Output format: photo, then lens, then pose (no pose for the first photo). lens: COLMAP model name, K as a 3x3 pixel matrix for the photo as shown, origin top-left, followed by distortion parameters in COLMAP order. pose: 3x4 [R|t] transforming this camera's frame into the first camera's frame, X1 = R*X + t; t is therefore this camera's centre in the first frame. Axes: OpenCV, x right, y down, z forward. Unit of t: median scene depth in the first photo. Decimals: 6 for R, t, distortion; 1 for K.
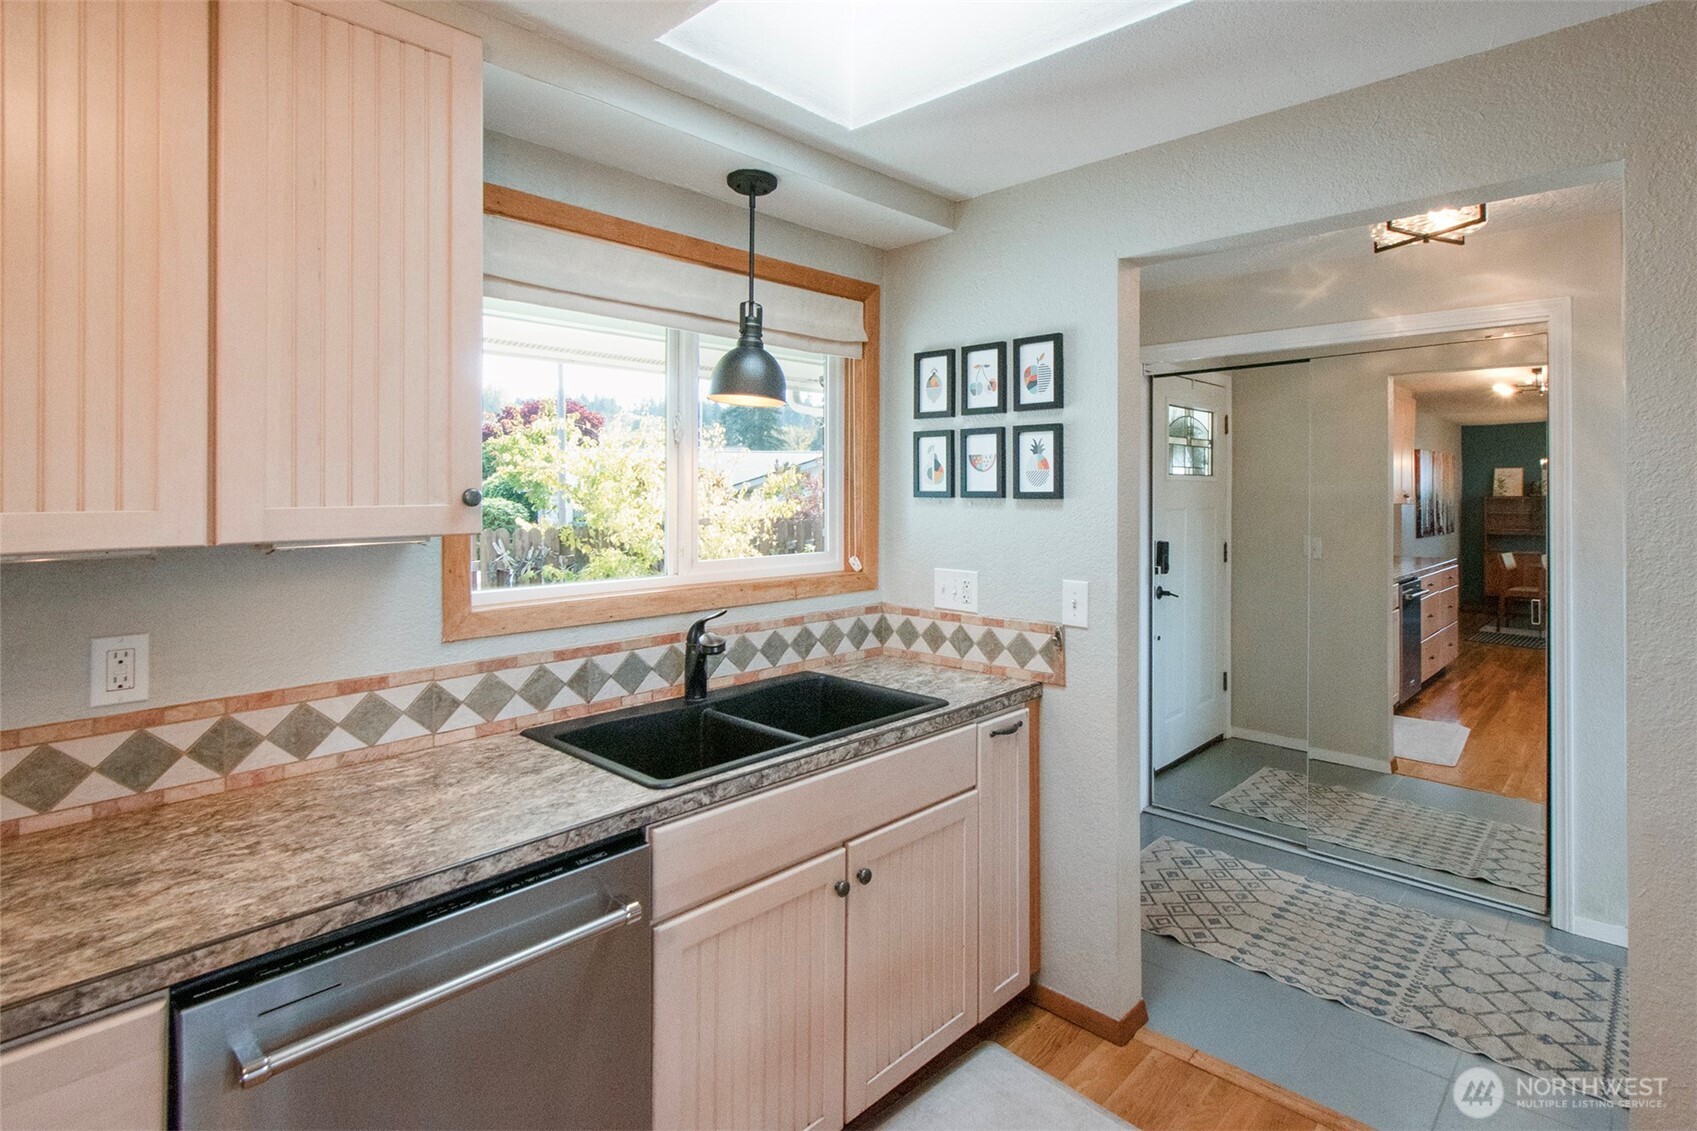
lens RADIAL K [[845.5, 0, 961.1], [0, 845.5, 487.3], [0, 0, 1]] dist [-0.001862, 0.002343]
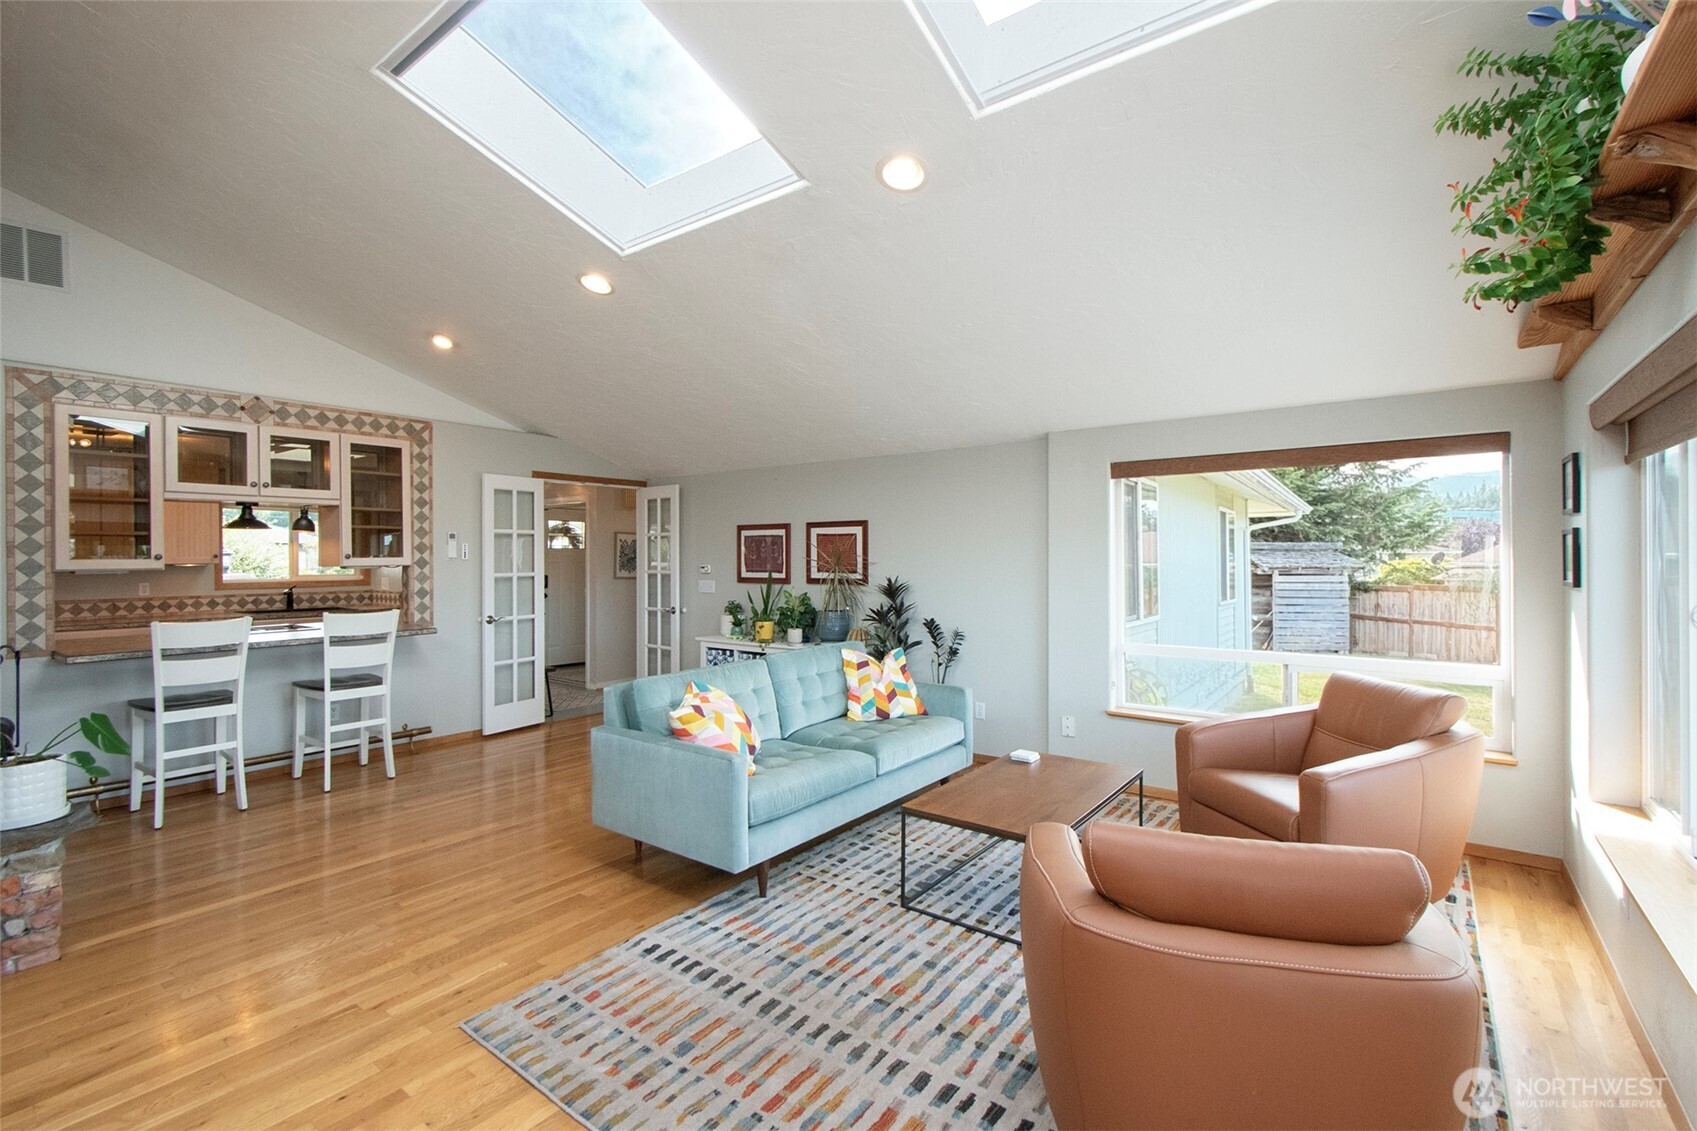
lens RADIAL K [[747.8, 0, 820.4], [0, 747.8, 561.8], [0, 0, 1]] dist [0.003552, -0.000143]
pose [[0.999854, -0.003443, 0.016727, 2.607792], [0.003292, 0.999954, 0.009064, 0.019340], [-0.016757, -0.009007, 0.999819, -3.108384]]
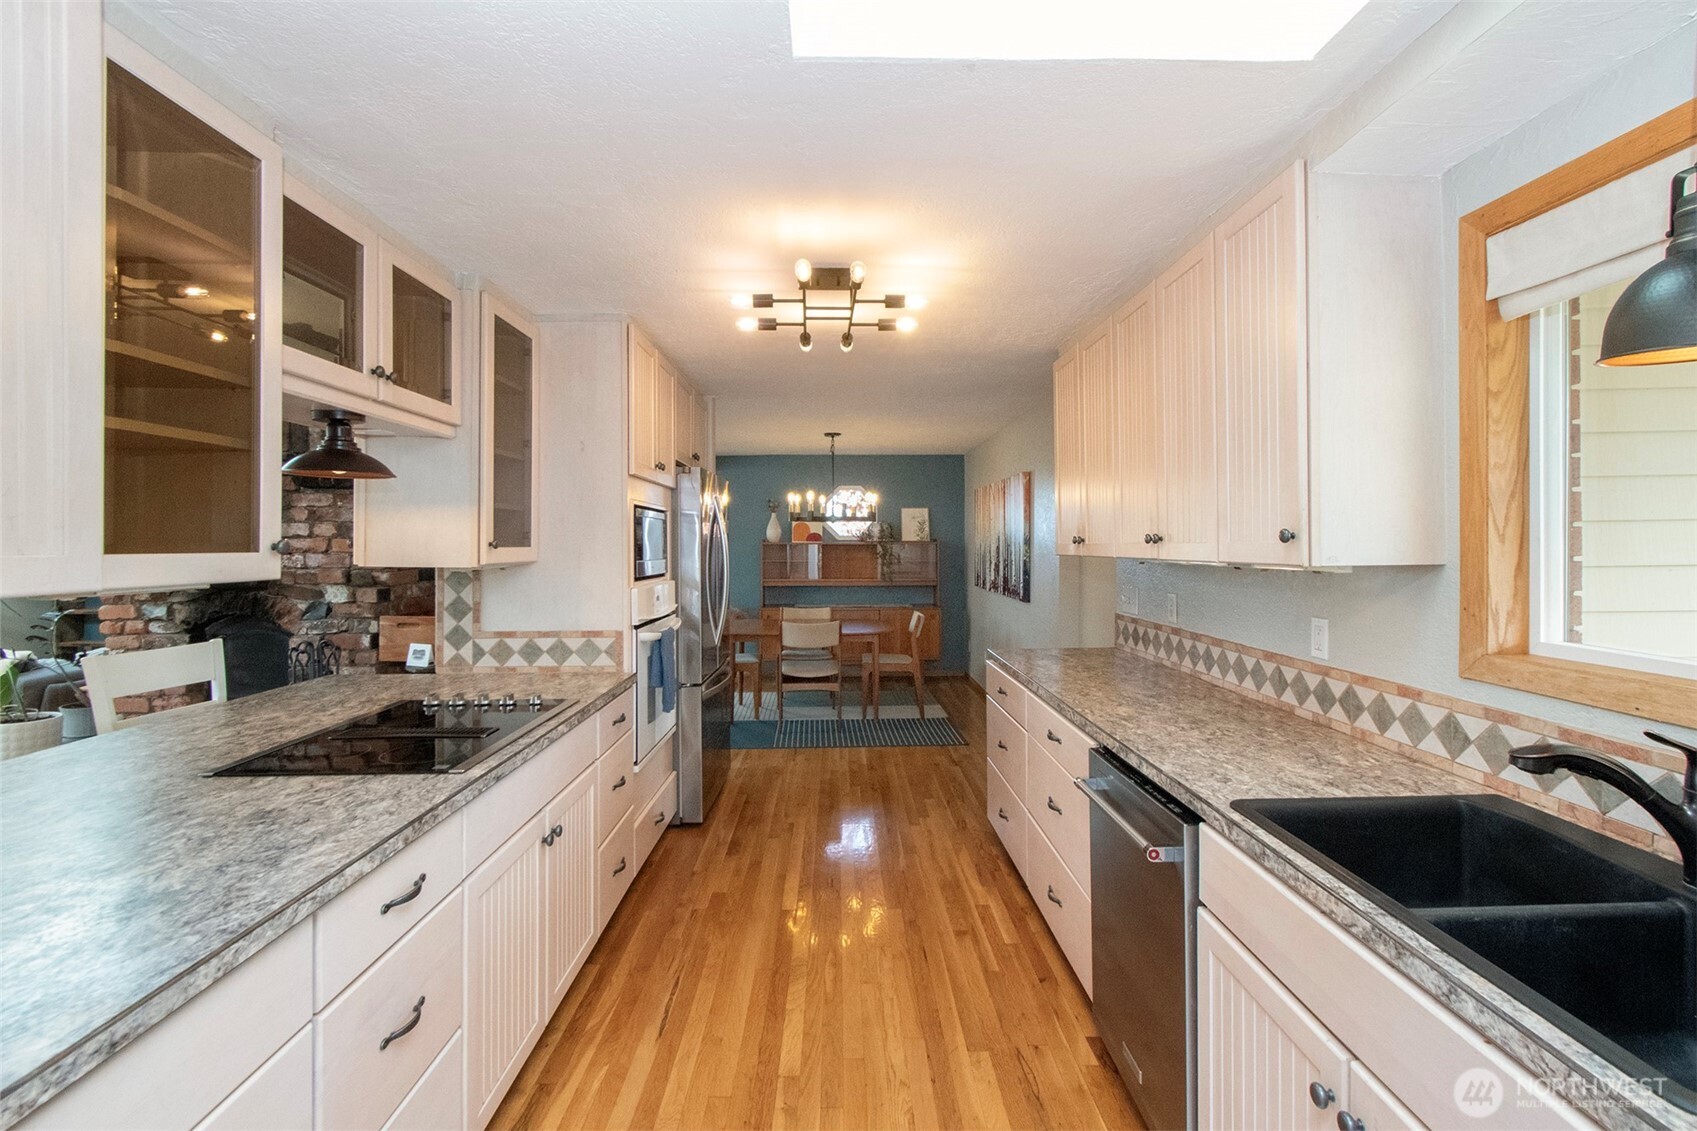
lens RADIAL K [[747.8, 0, 845.0], [0, 747.8, 549.4], [0, 0, 1]] dist [0.003552, -0.000143]
pose [[-0.764821, 0.007822, -0.644195, 0.599231], [0.002988, 0.999959, 0.008595, 0.018082], [0.644236, 0.004649, -0.764813, 1.313418]]
